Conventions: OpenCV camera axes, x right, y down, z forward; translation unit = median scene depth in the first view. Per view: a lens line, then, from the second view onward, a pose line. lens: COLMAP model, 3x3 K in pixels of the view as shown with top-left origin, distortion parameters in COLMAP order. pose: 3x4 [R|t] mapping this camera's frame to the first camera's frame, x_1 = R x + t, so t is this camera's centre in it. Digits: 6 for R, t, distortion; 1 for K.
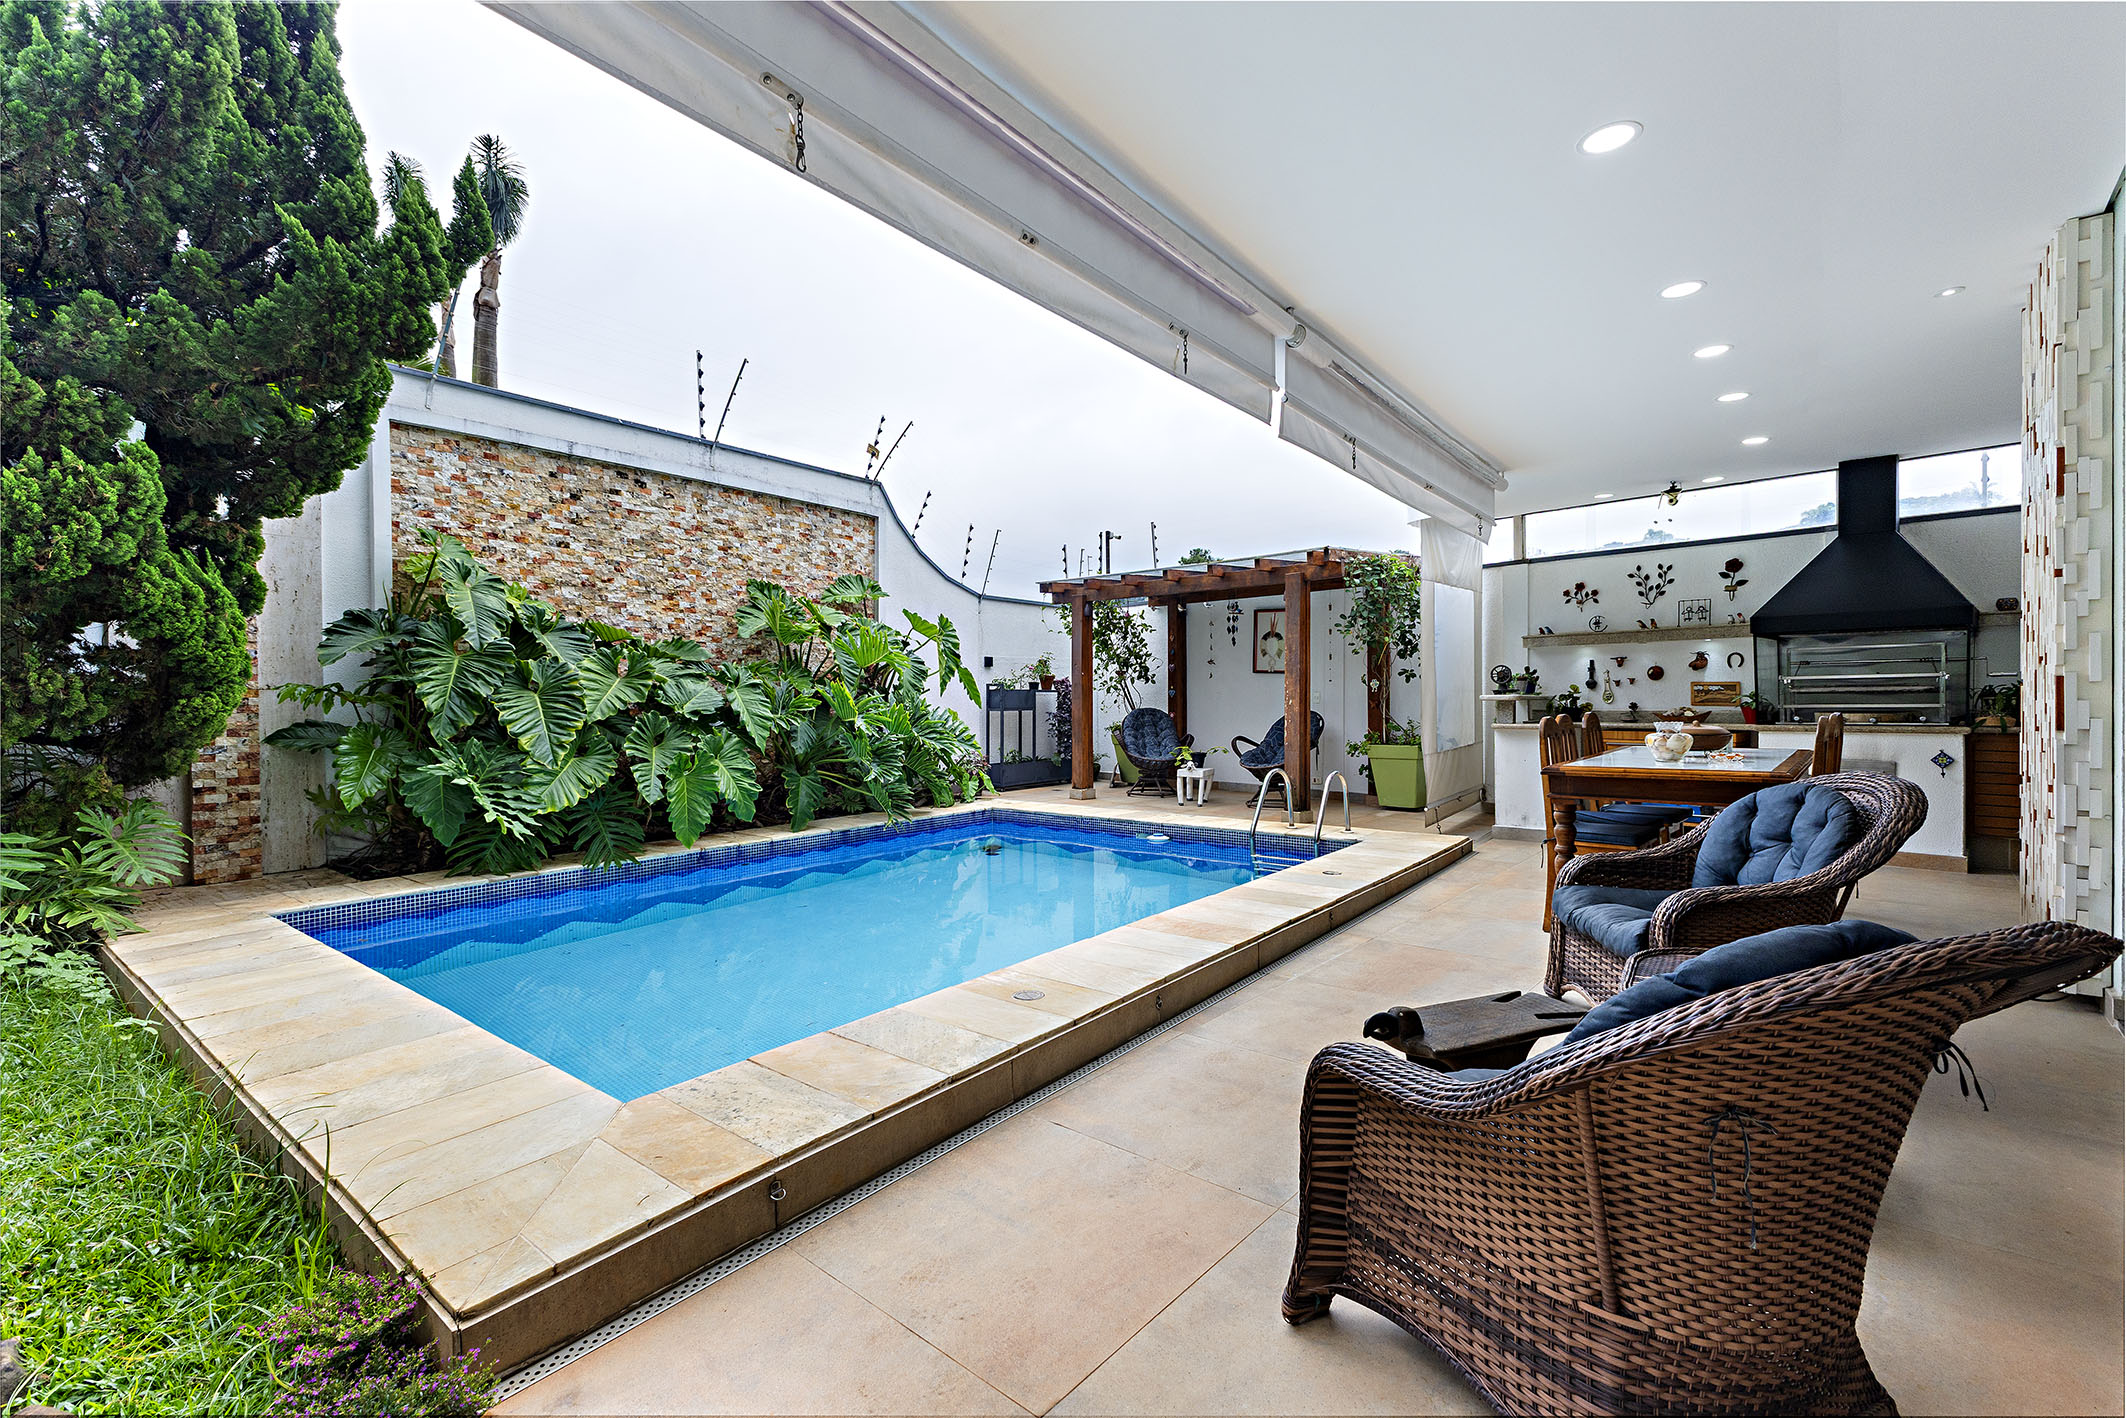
lens RADIAL K [[908.8, 0, 1072.6], [0, 908.8, 704.1], [0, 0, 1]] dist [0.018323, -0.006430]
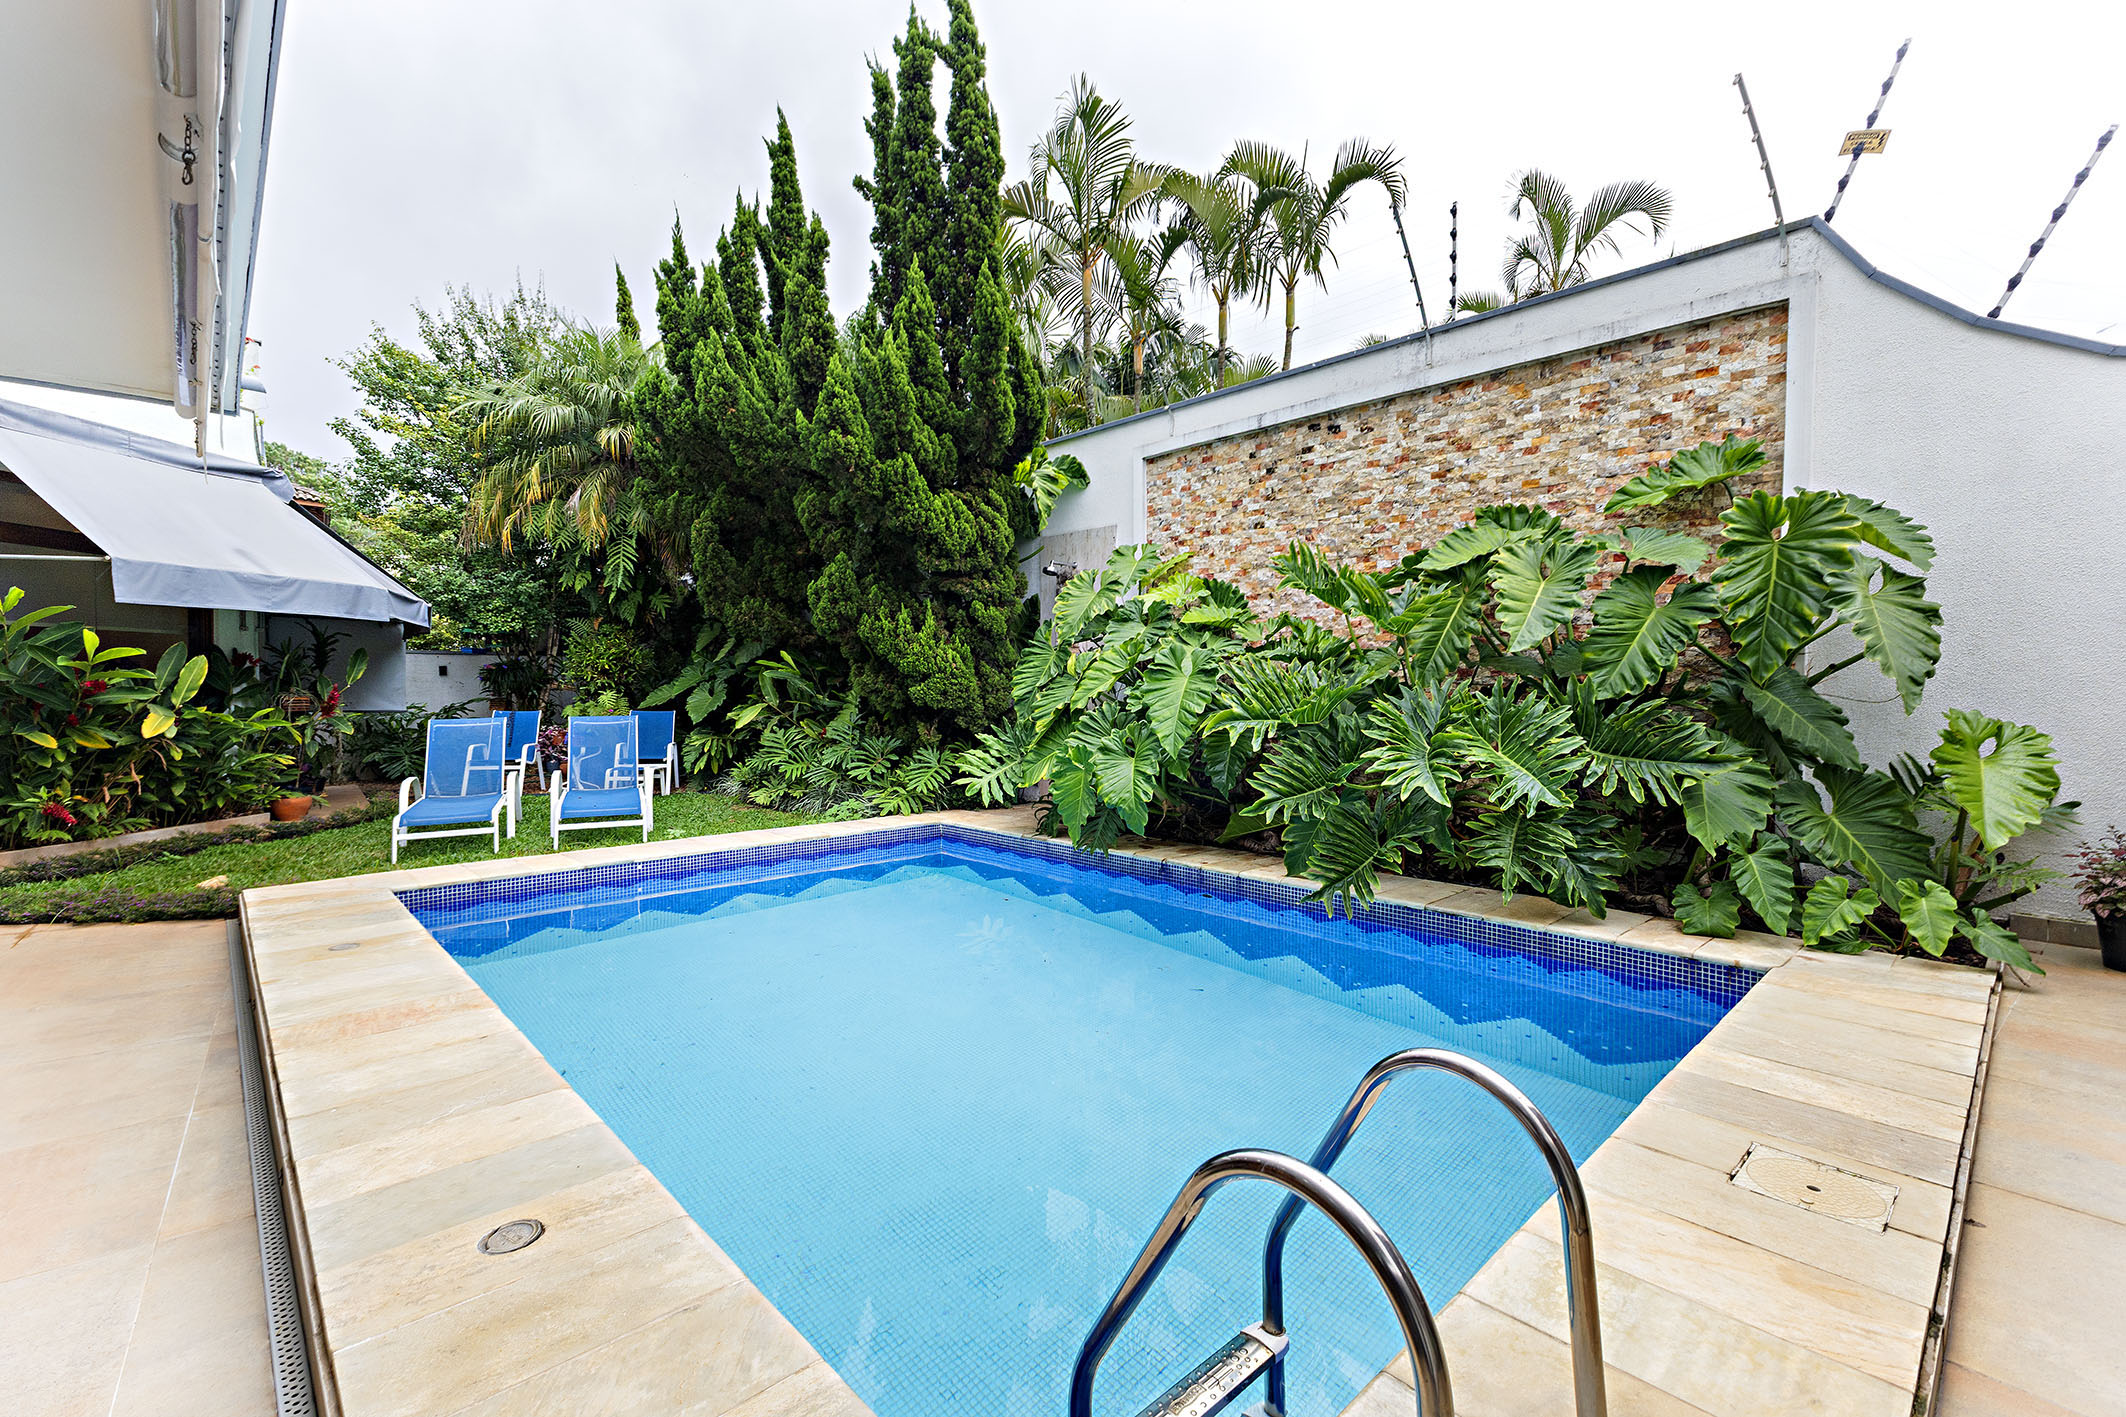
lens RADIAL K [[929.6, 0, 1048.1], [0, 929.6, 701.7], [0, 0, 1]] dist [0.017115, 0.000240]
pose [[-0.168173, 0.022225, -0.985507, 0.402742], [-0.002922, 0.999730, 0.023045, -0.010725], [0.985753, 0.006756, -0.168063, 0.859192]]
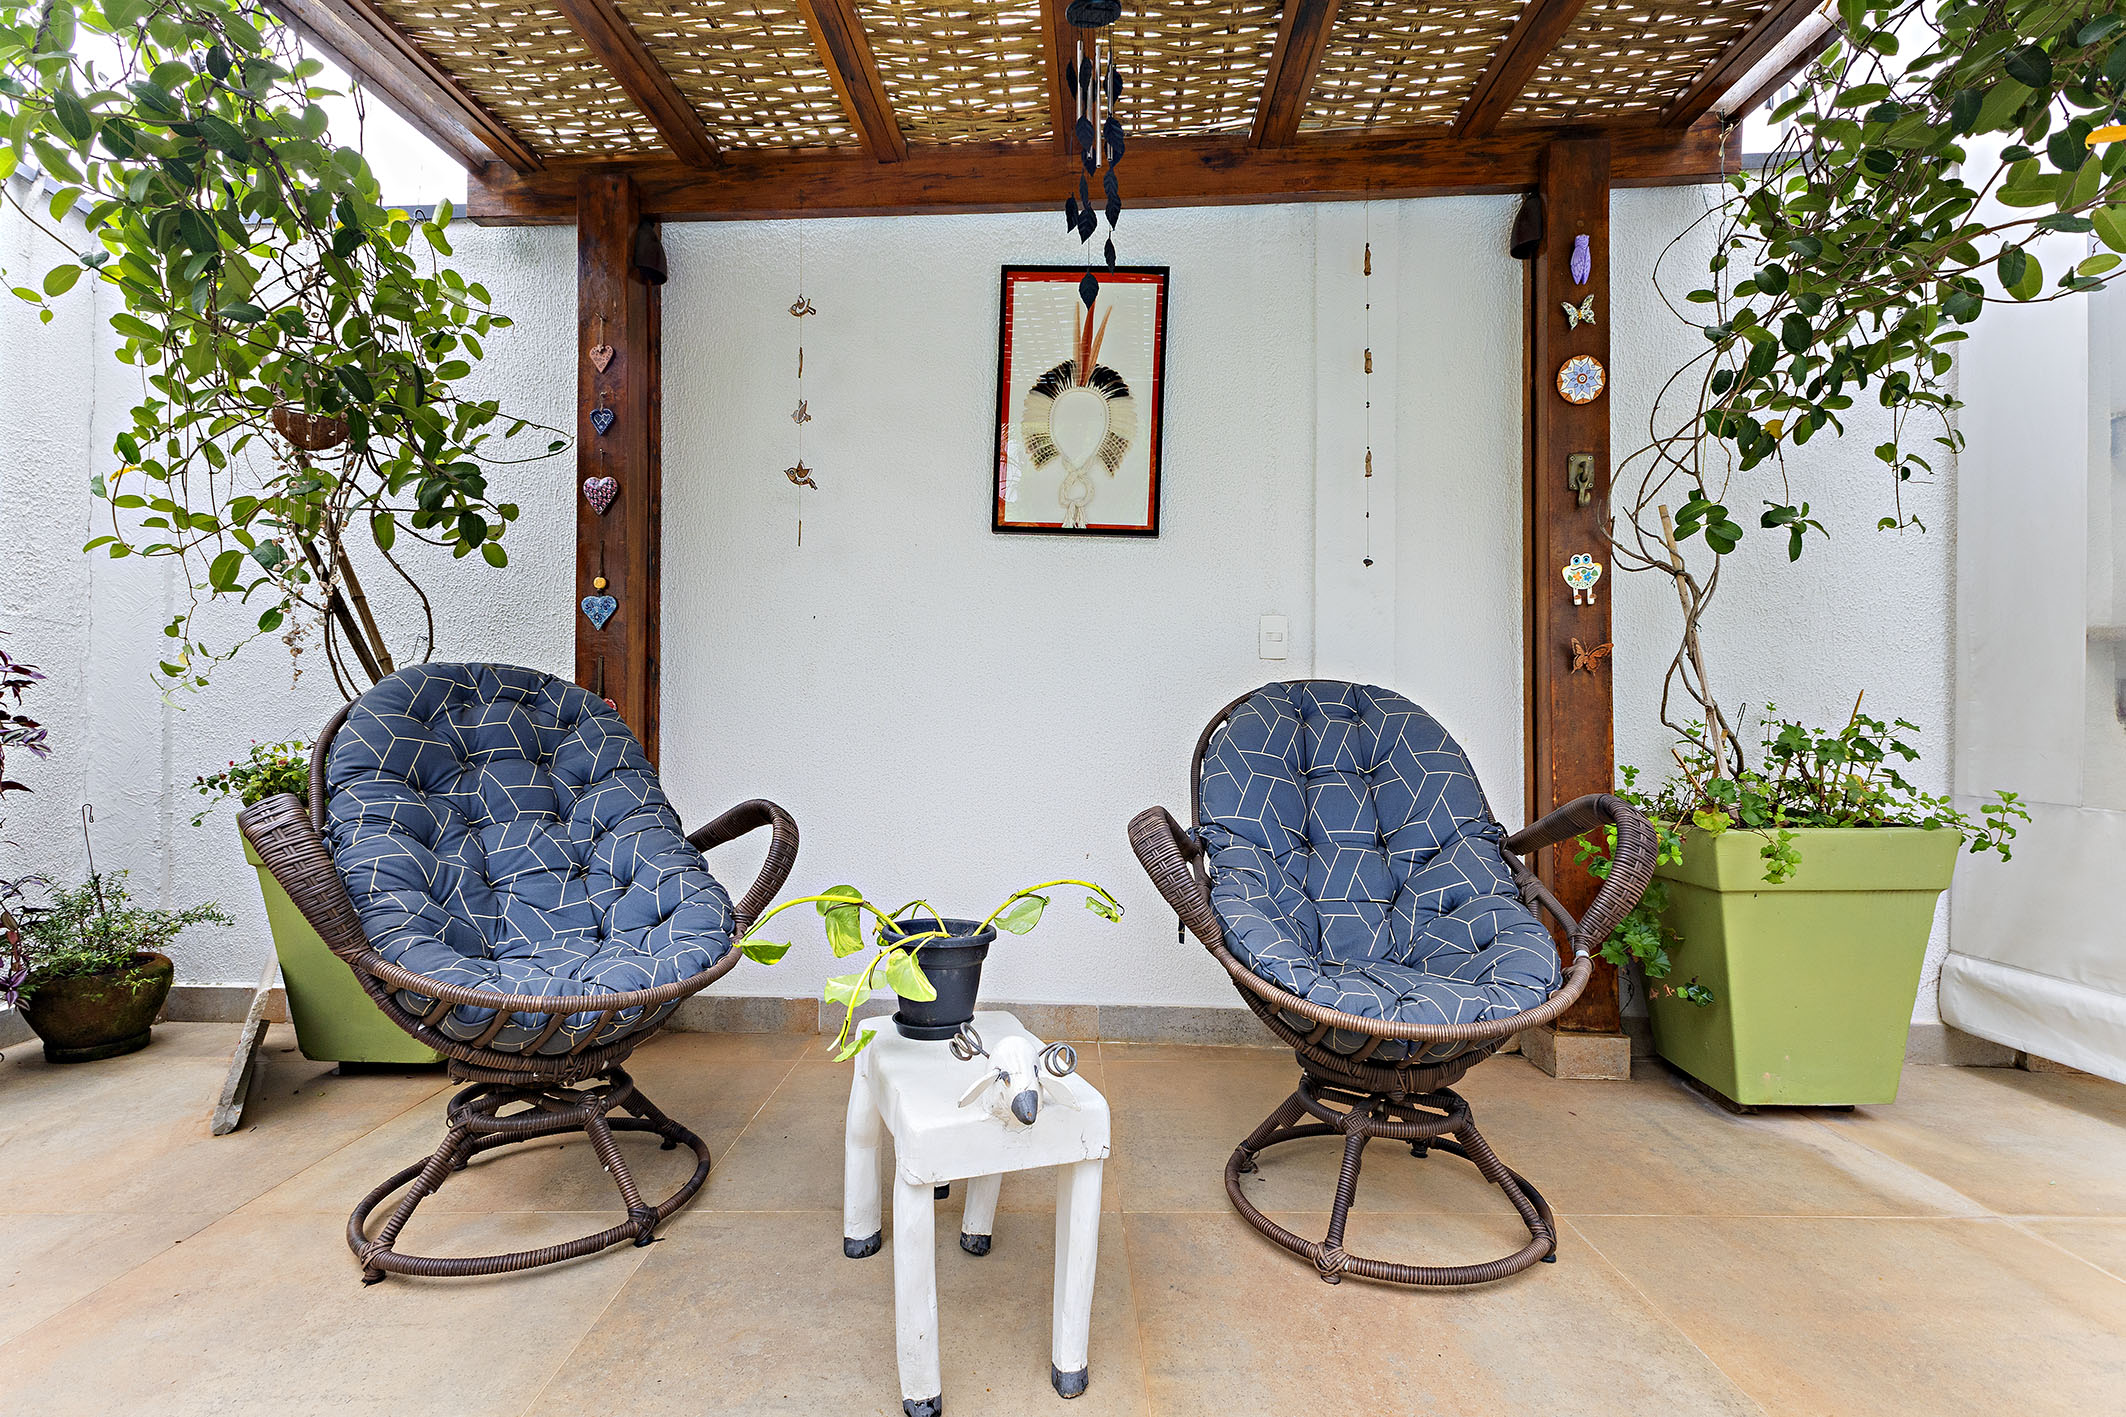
lens RADIAL K [[987.8, 0, 1029.4], [0, 987.8, 712.3], [0, 0, 1]] dist [0.009317, -0.000040]
pose [[0.766837, 0.012466, 0.641721, 0.052125], [0.006494, 0.999609, -0.027179, 0.028071], [-0.641809, 0.025009, 0.766456, 1.074894]]
